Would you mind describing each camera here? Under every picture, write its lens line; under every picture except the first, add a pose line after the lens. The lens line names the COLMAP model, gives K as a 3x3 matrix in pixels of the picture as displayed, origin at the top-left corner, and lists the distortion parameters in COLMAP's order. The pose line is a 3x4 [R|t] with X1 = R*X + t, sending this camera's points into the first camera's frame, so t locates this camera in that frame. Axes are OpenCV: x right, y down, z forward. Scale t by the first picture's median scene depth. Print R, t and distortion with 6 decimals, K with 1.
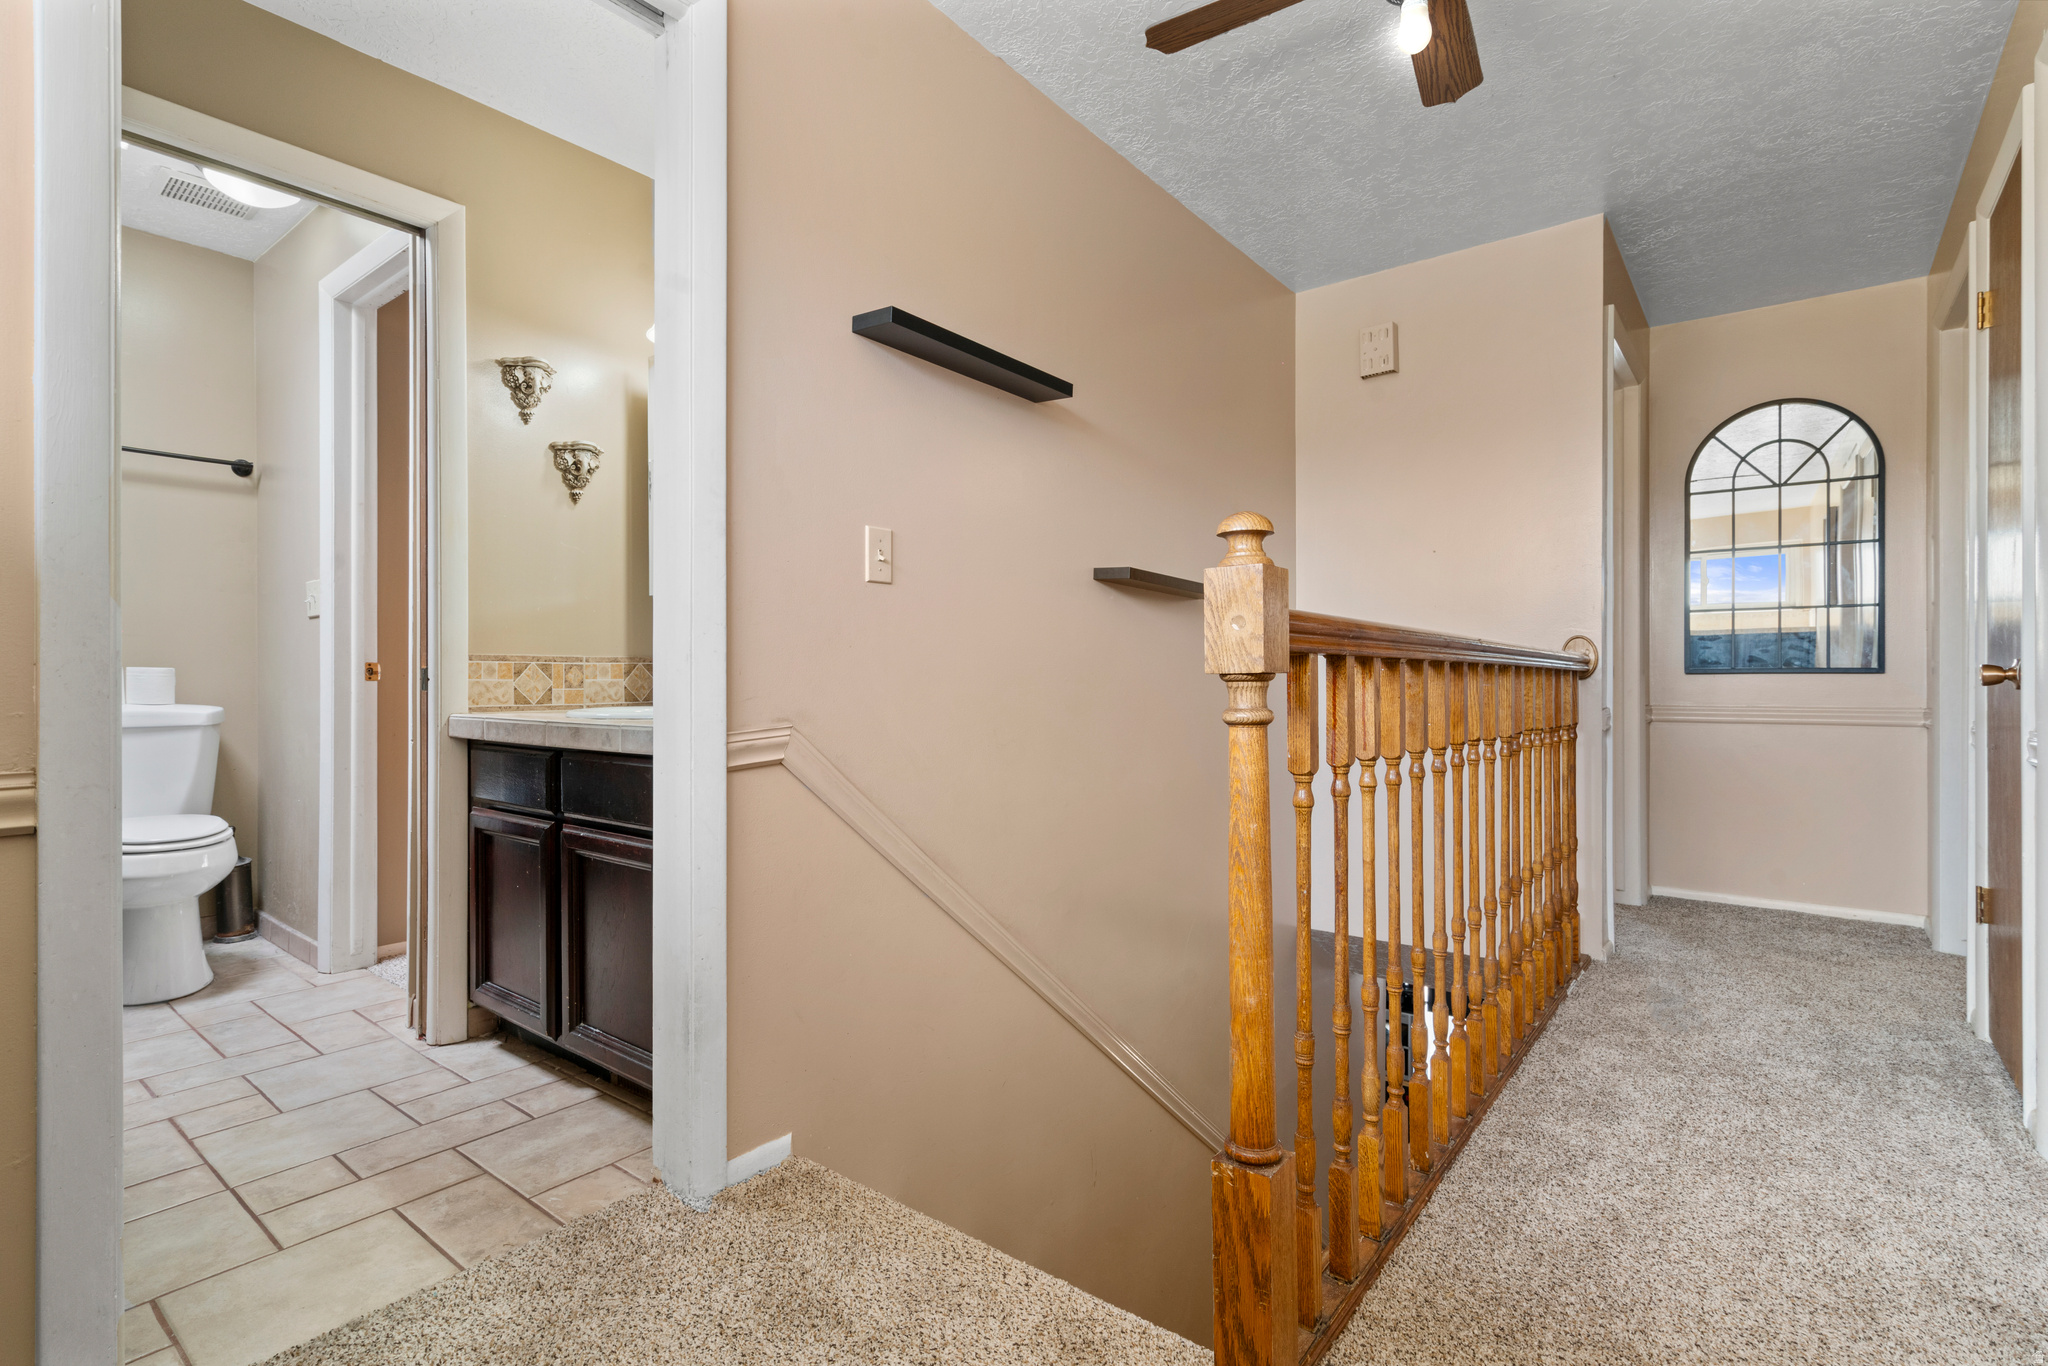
lens RADIAL K [[966.2, 0, 1024.3], [0, 966.2, 693.3], [0, 0, 1]] dist [0.001267, -0.000873]
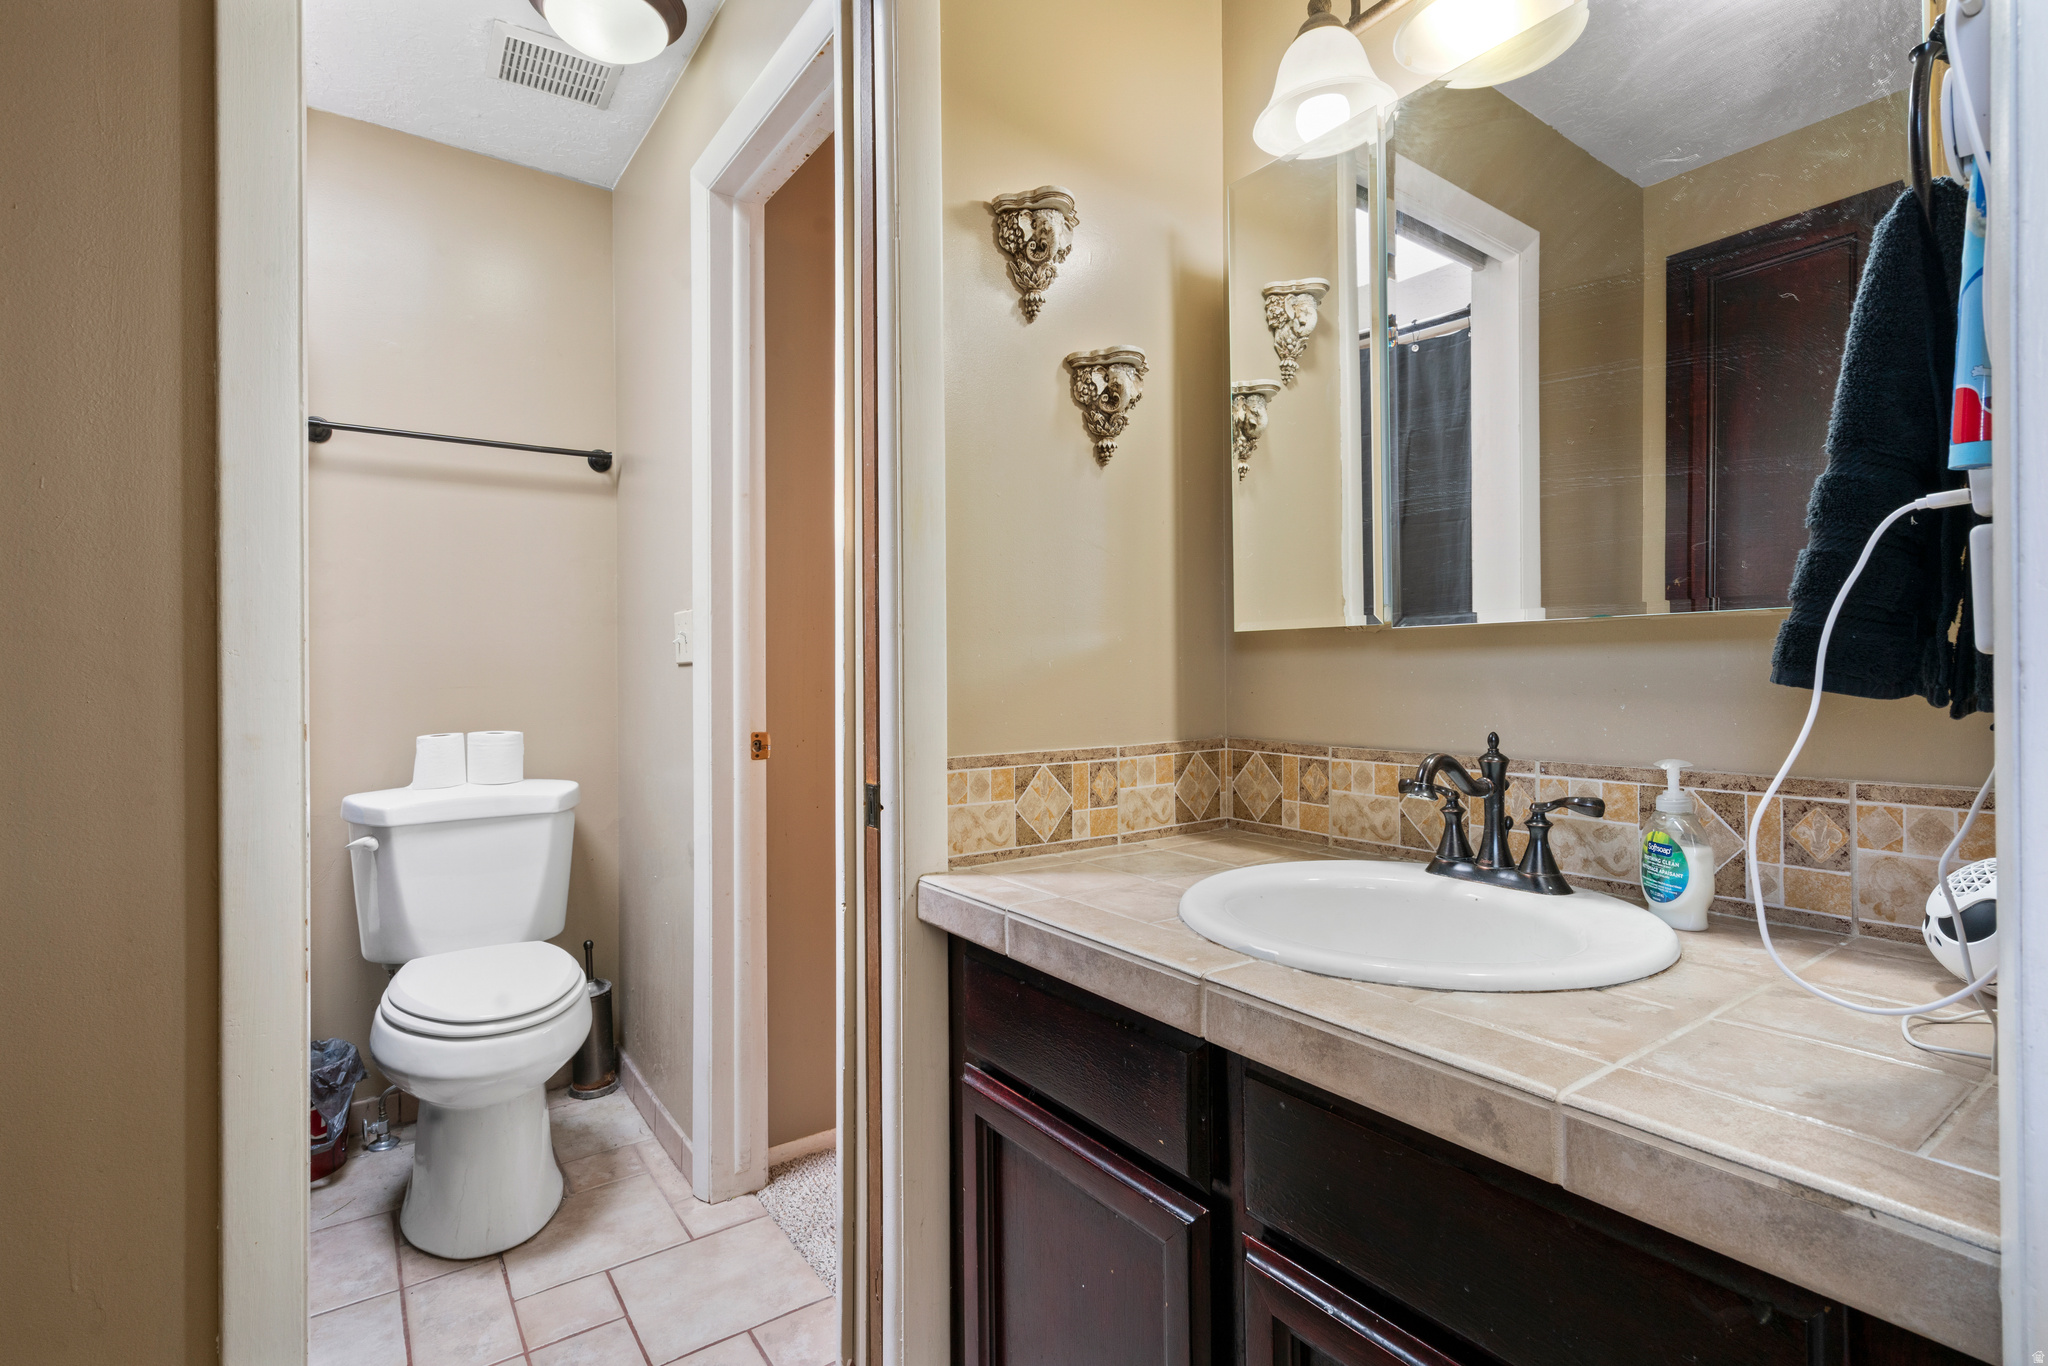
lens RADIAL K [[971.3, 0, 1024.0], [0, 971.3, 683.0], [0, 0, 1]] dist [-0.003174, -0.000058]
pose [[0.960316, -0.002708, -0.278903, -0.349427], [0.003209, 0.999994, 0.001341, -0.073931], [0.278897, -0.002183, 0.960318, 0.454404]]
